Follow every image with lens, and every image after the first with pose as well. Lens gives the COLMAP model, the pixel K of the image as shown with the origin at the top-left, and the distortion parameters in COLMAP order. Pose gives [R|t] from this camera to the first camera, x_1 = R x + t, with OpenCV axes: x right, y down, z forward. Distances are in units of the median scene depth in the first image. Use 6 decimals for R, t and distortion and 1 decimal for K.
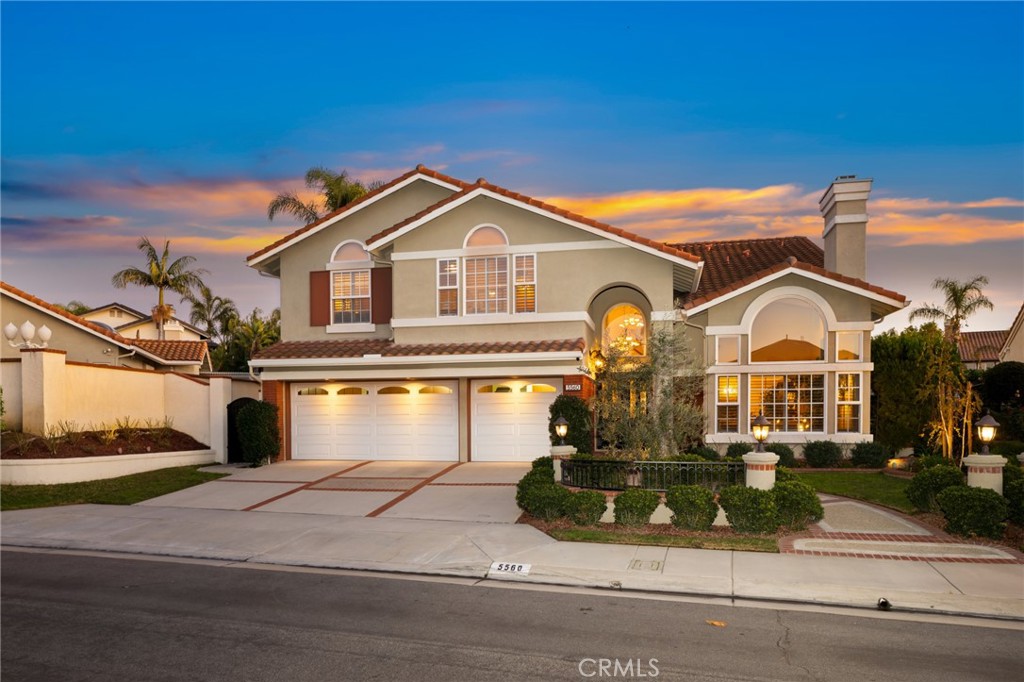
lens RADIAL K [[721.5, 0, 515.9], [0, 721.5, 428.6], [0, 0, 1]] dist [-0.003088, -0.000211]
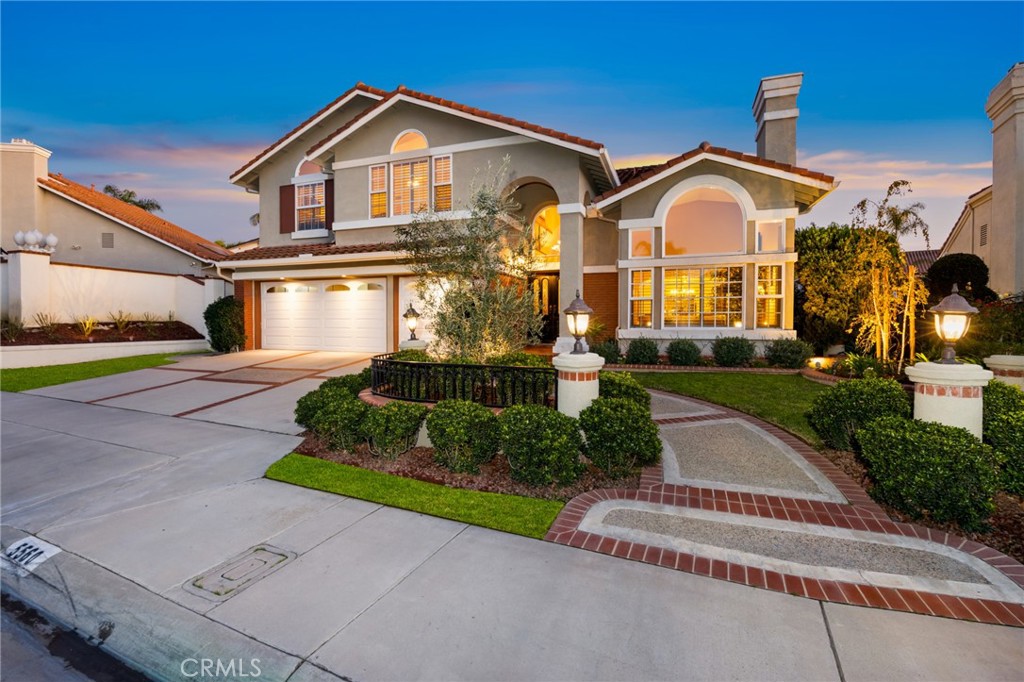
lens RADIAL K [[473.1, 0, 510.0], [0, 473.1, 327.6], [0, 0, 1]] dist [-0.012849, 0.000081]
pose [[0.990411, 0.006679, -0.137990, 0.211930], [-0.006387, 0.999976, 0.002560, 0.005153], [0.138004, -0.001654, 0.990430, 0.346272]]
